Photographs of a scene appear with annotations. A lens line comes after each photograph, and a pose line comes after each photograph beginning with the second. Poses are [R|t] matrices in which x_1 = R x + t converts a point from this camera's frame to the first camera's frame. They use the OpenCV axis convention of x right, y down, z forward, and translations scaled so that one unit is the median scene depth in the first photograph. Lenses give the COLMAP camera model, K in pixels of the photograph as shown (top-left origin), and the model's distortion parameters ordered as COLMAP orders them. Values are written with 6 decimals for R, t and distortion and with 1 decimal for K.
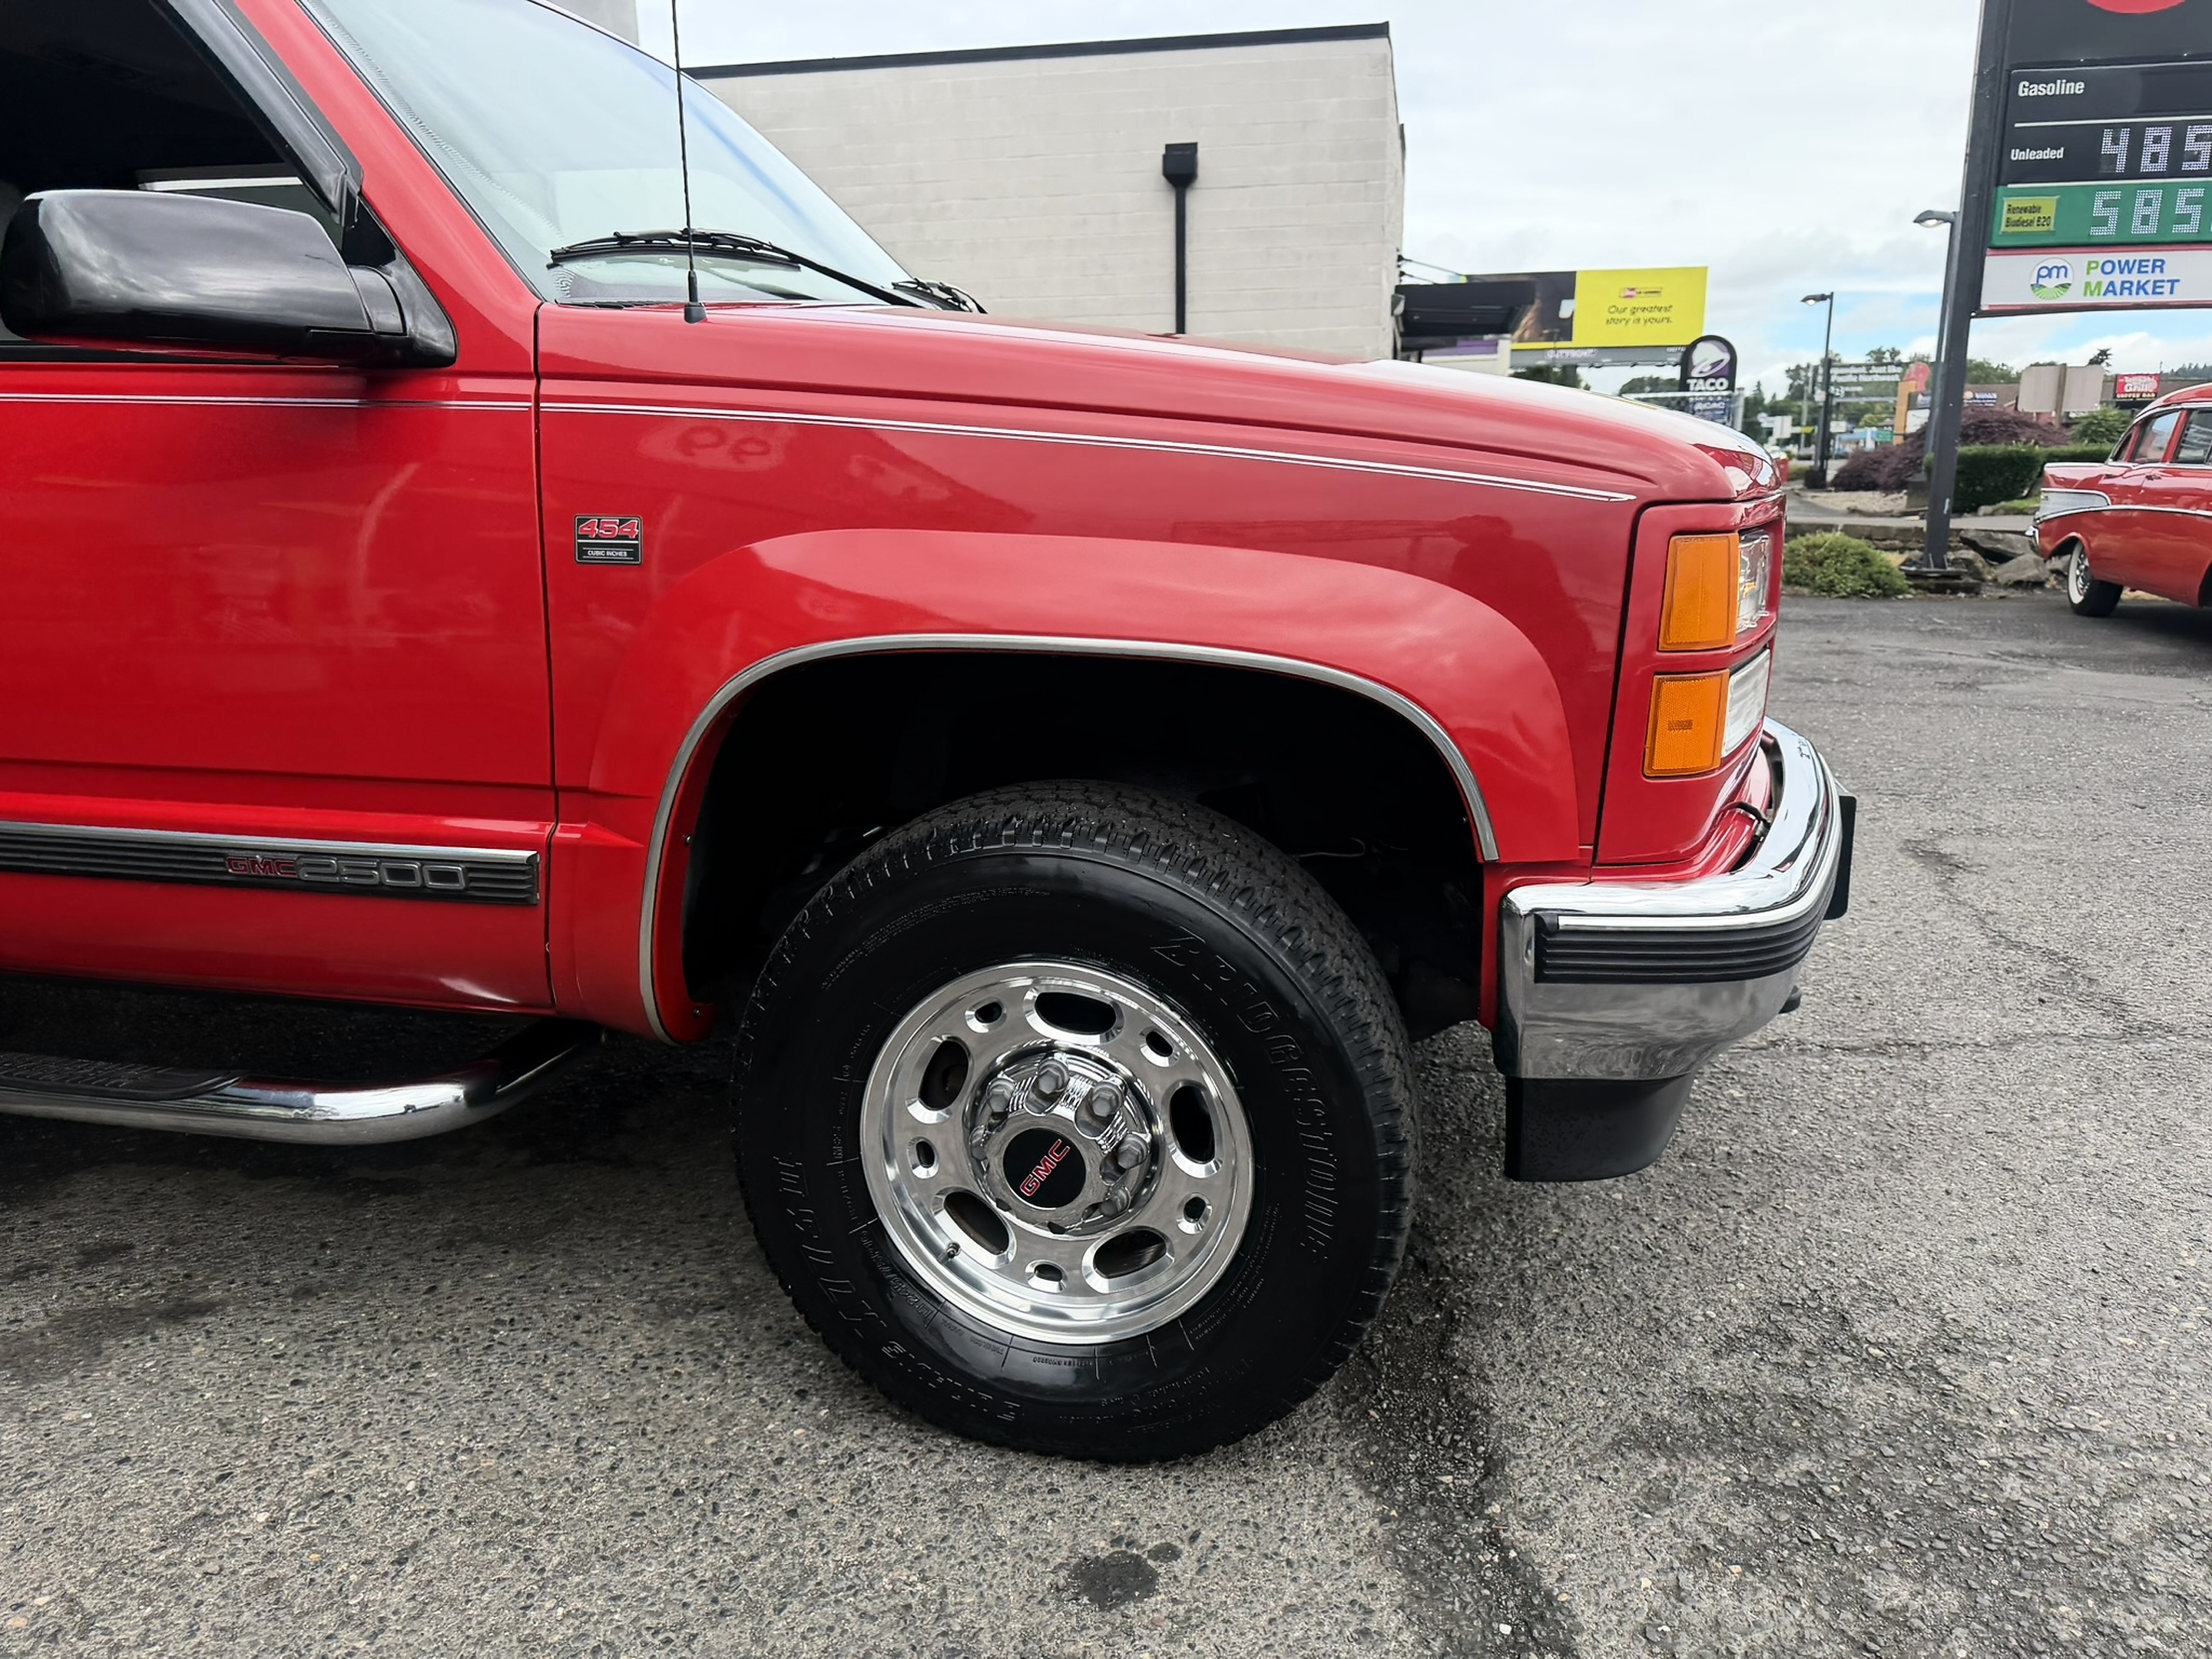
lens RADIAL K [[1605.2, 0, 1130.6], [0, 1605.2, 840.9], [0, 0, 1]] dist [0.020860, -0.029899]
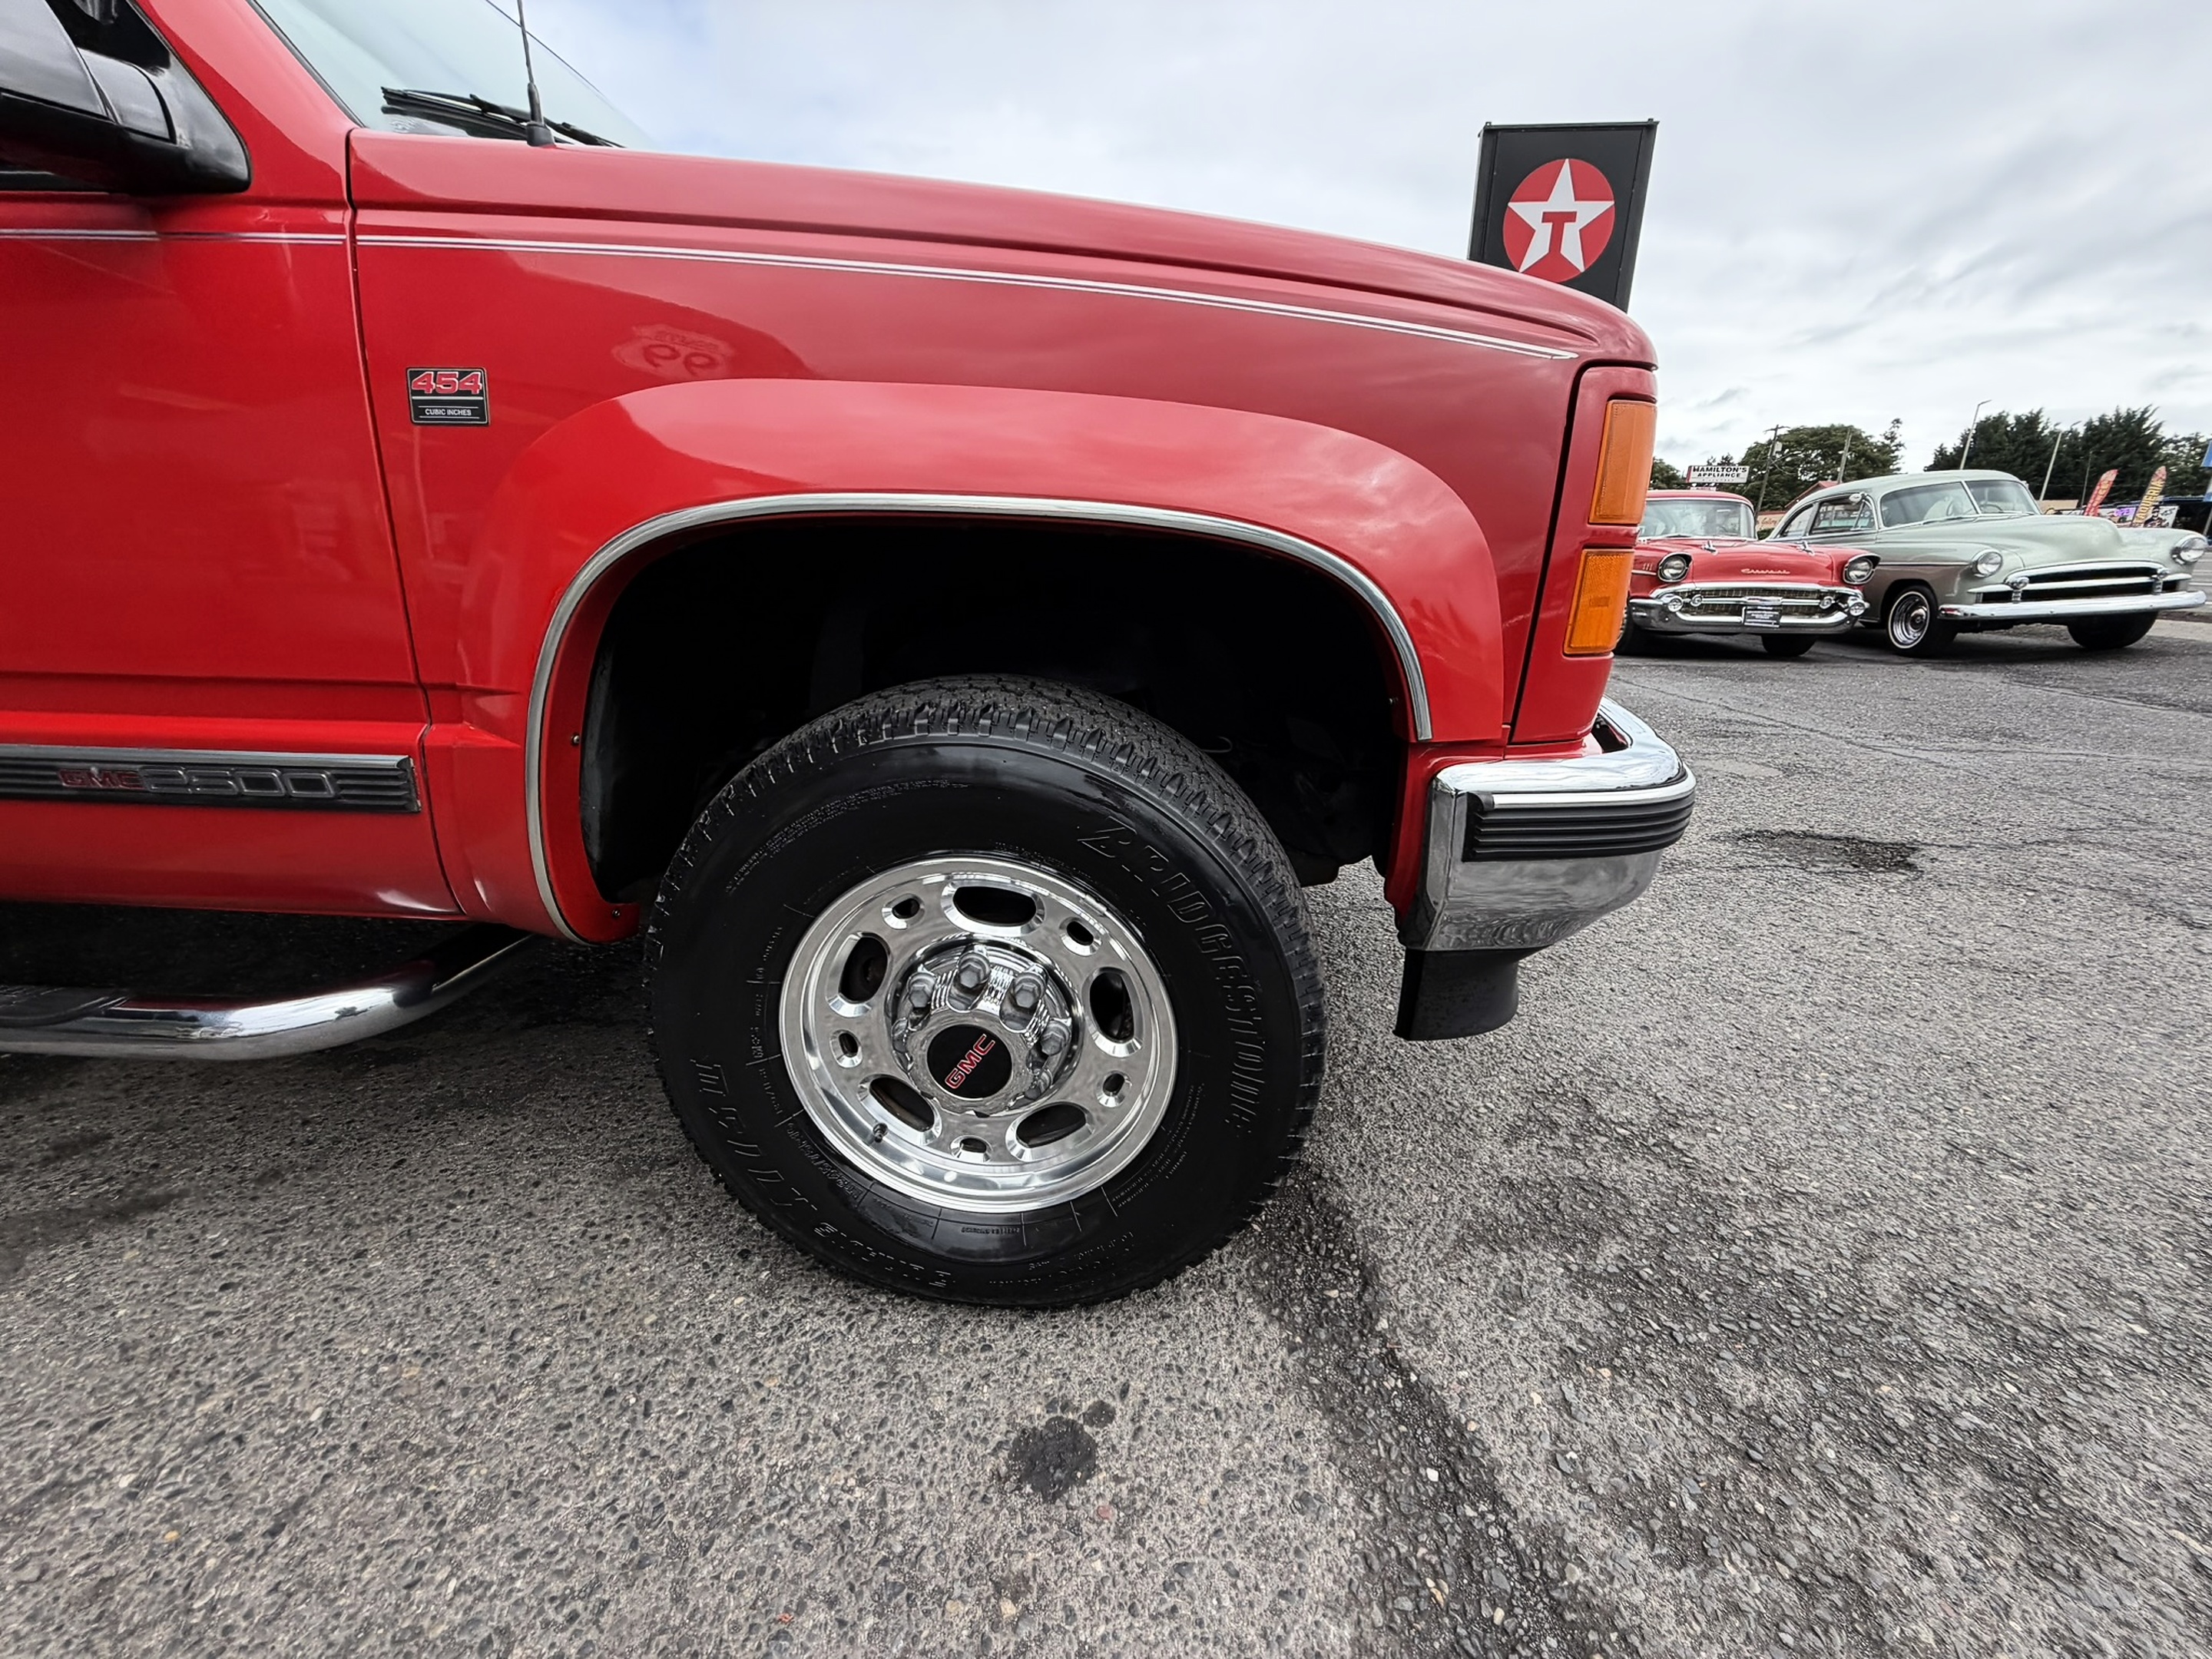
lens RADIAL K [[895.0, 0, 1111.6], [0, 895.0, 832.9], [0, 0, 1]] dist [0.000712, 0.000031]
pose [[0.989524, -0.030866, 0.141034, -0.038235], [0.020392, 0.996966, 0.075115, 0.020737], [-0.142924, -0.071452, 0.987151, 0.421744]]
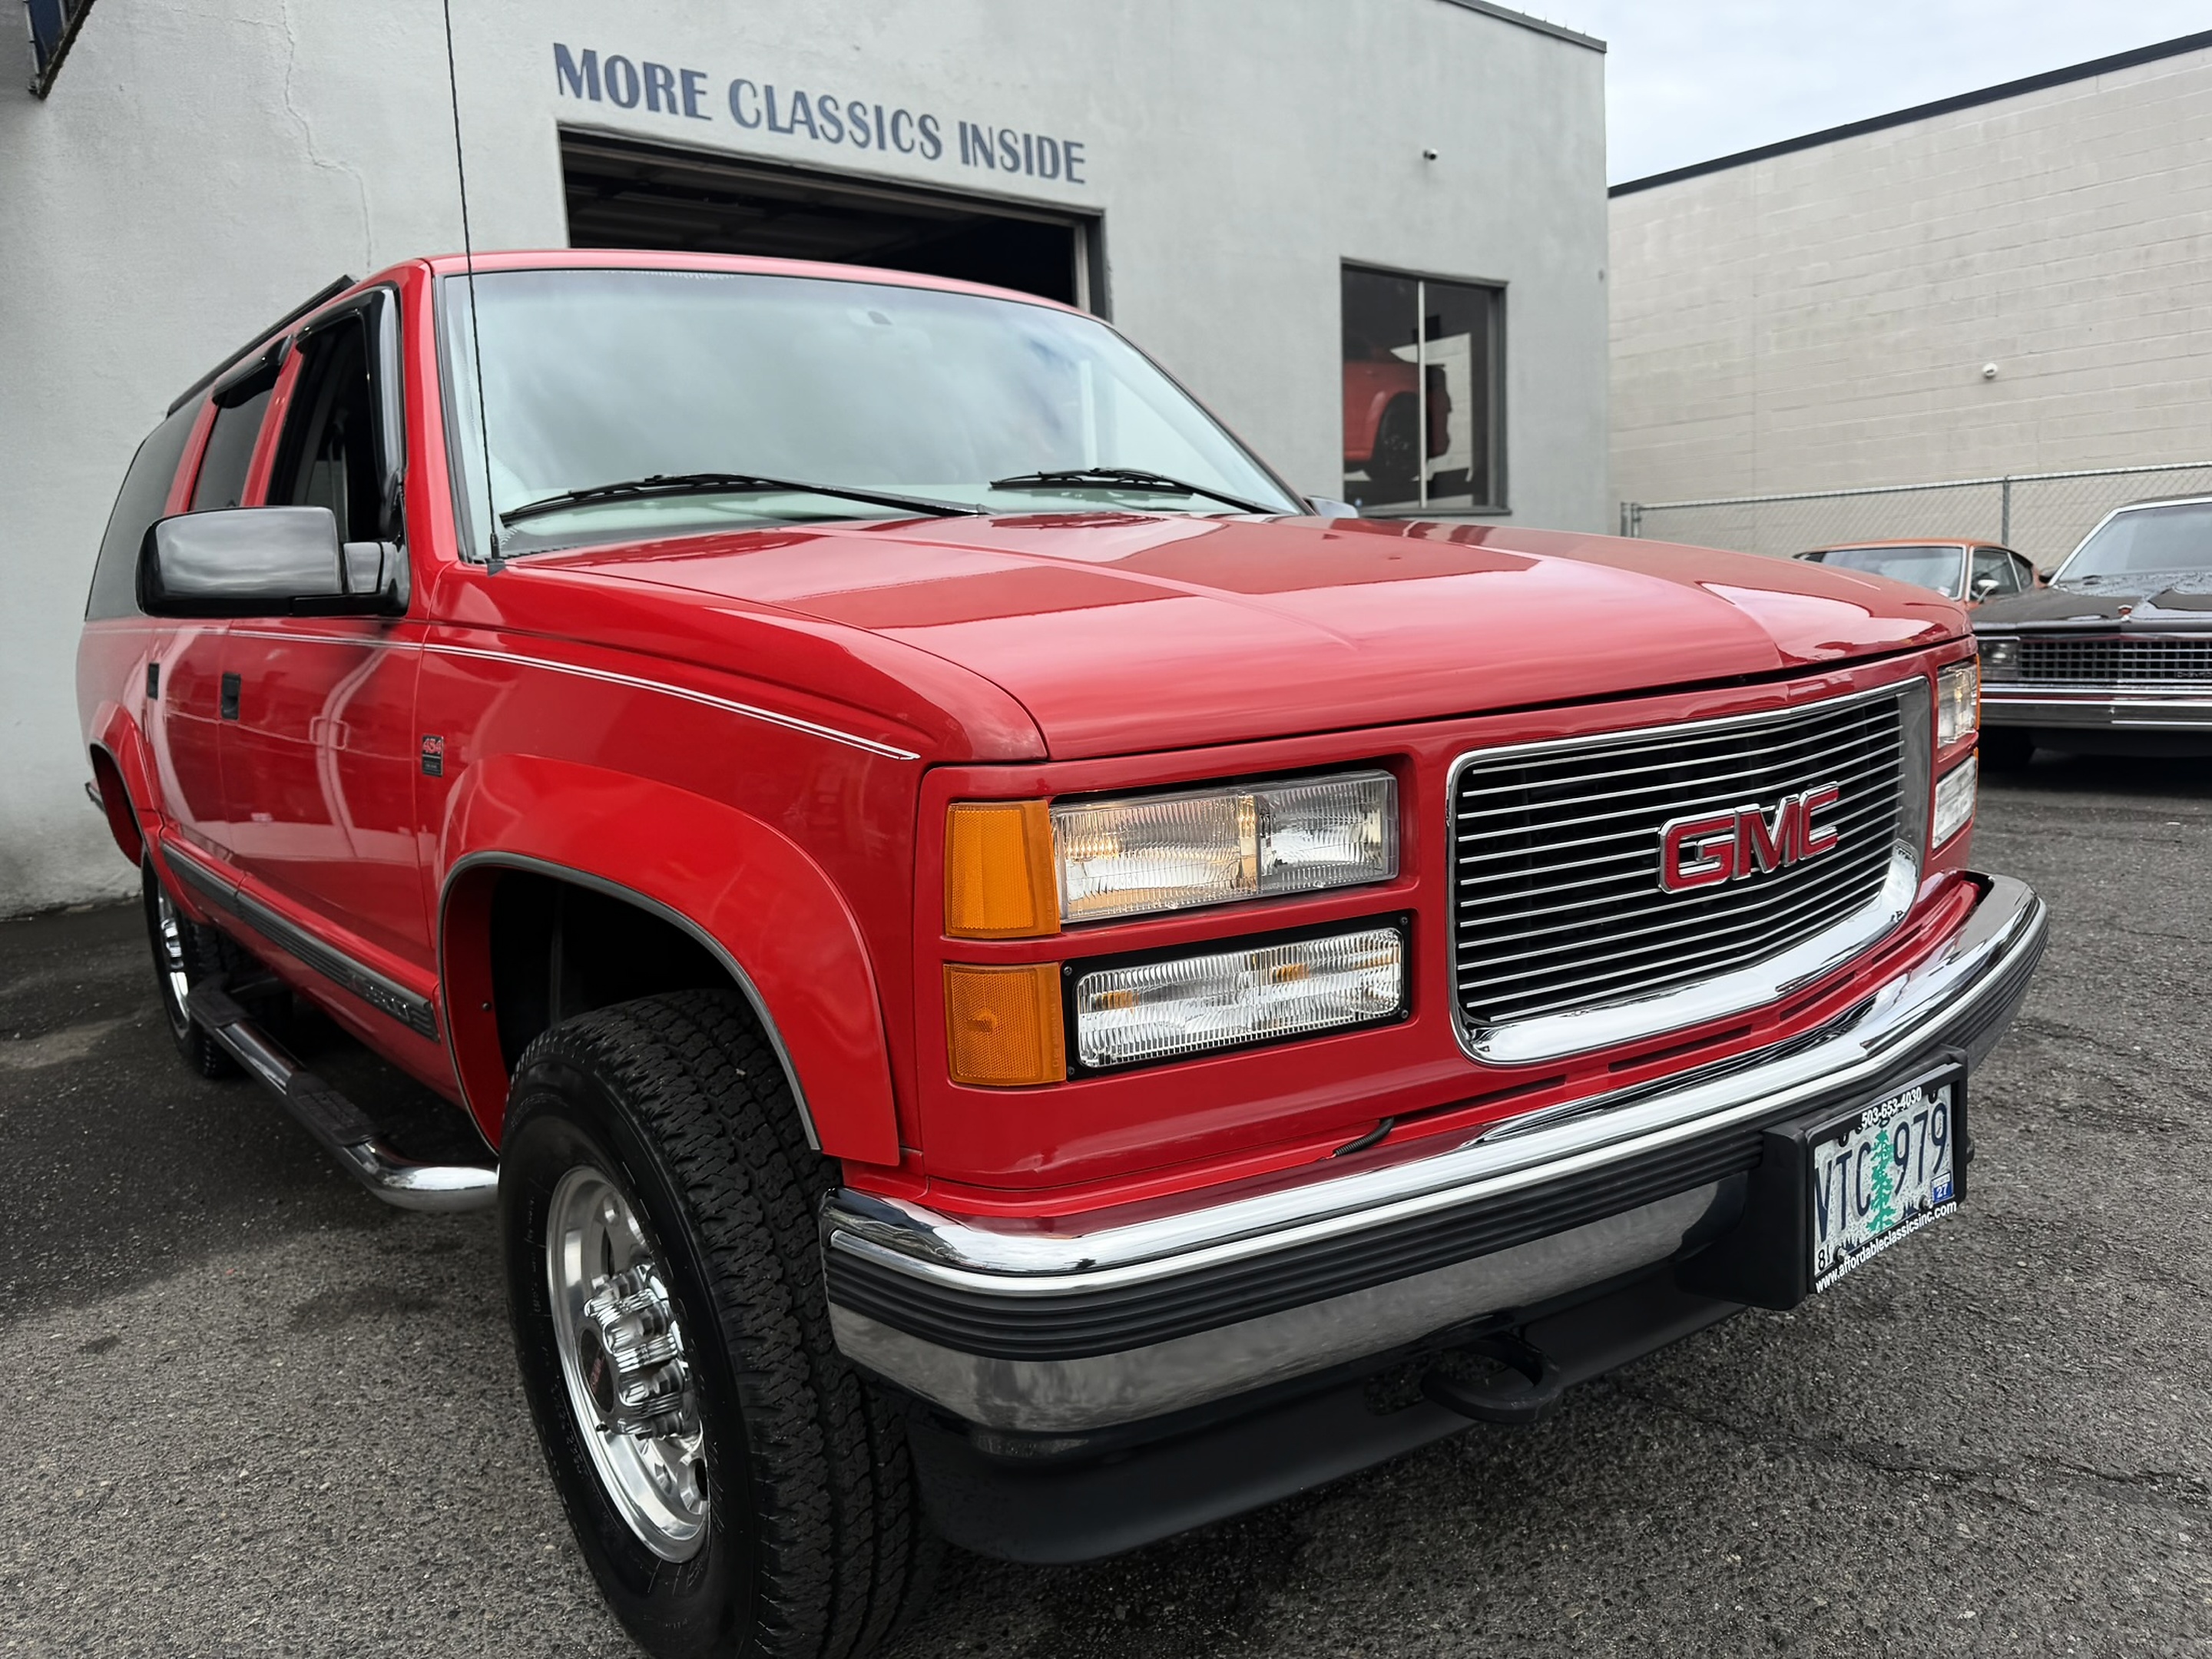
lens RADIAL K [[1605.1, 0, 1102.1], [0, 1605.1, 830.6], [0, 0, 1]] dist [0.004488, -0.009571]
pose [[0.780825, 0.057250, -0.622121, 0.788834], [-0.093212, 0.995322, -0.025397, -0.139809], [0.617756, 0.077820, 0.782509, 0.342957]]
